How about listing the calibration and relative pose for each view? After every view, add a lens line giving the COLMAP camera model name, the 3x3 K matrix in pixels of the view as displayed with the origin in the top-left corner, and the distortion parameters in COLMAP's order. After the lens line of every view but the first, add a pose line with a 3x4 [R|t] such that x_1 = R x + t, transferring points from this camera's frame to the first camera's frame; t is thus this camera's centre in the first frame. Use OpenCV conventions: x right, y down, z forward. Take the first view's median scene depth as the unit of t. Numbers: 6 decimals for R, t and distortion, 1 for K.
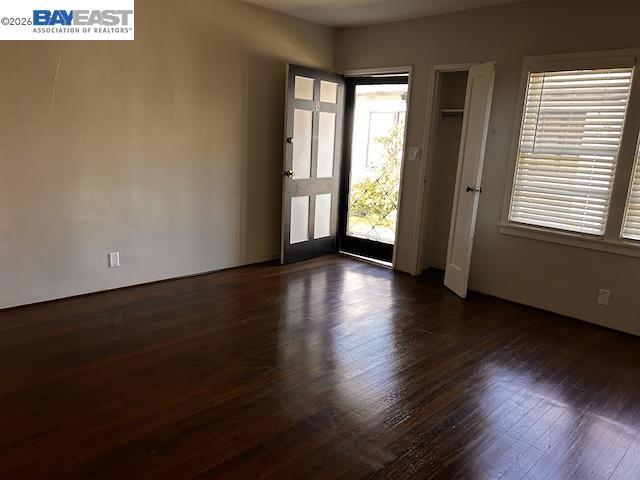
lens RADIAL K [[480.9, 0, 319.8], [0, 480.9, 242.5], [0, 0, 1]] dist [0.026897, -0.020794]
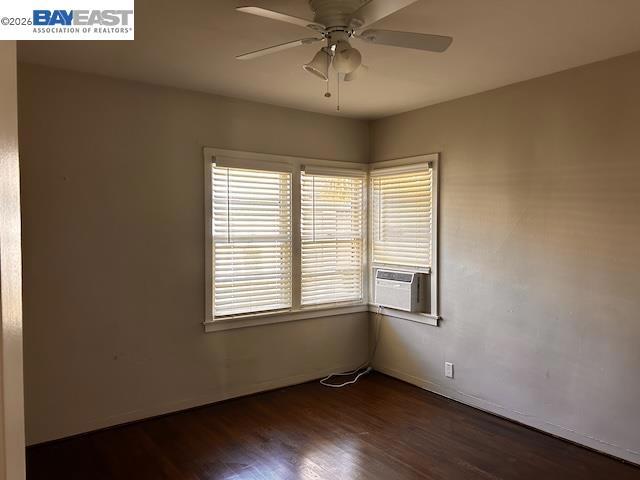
lens RADIAL K [[480.9, 0, 320.1], [0, 480.9, 238.3], [0, 0, 1]] dist [0.026897, -0.020794]
pose [[0.160437, -0.056638, 0.985420, -0.513327], [0.214010, 0.976599, 0.021288, -0.175440], [-0.963566, 0.207475, 0.168803, 0.648618]]
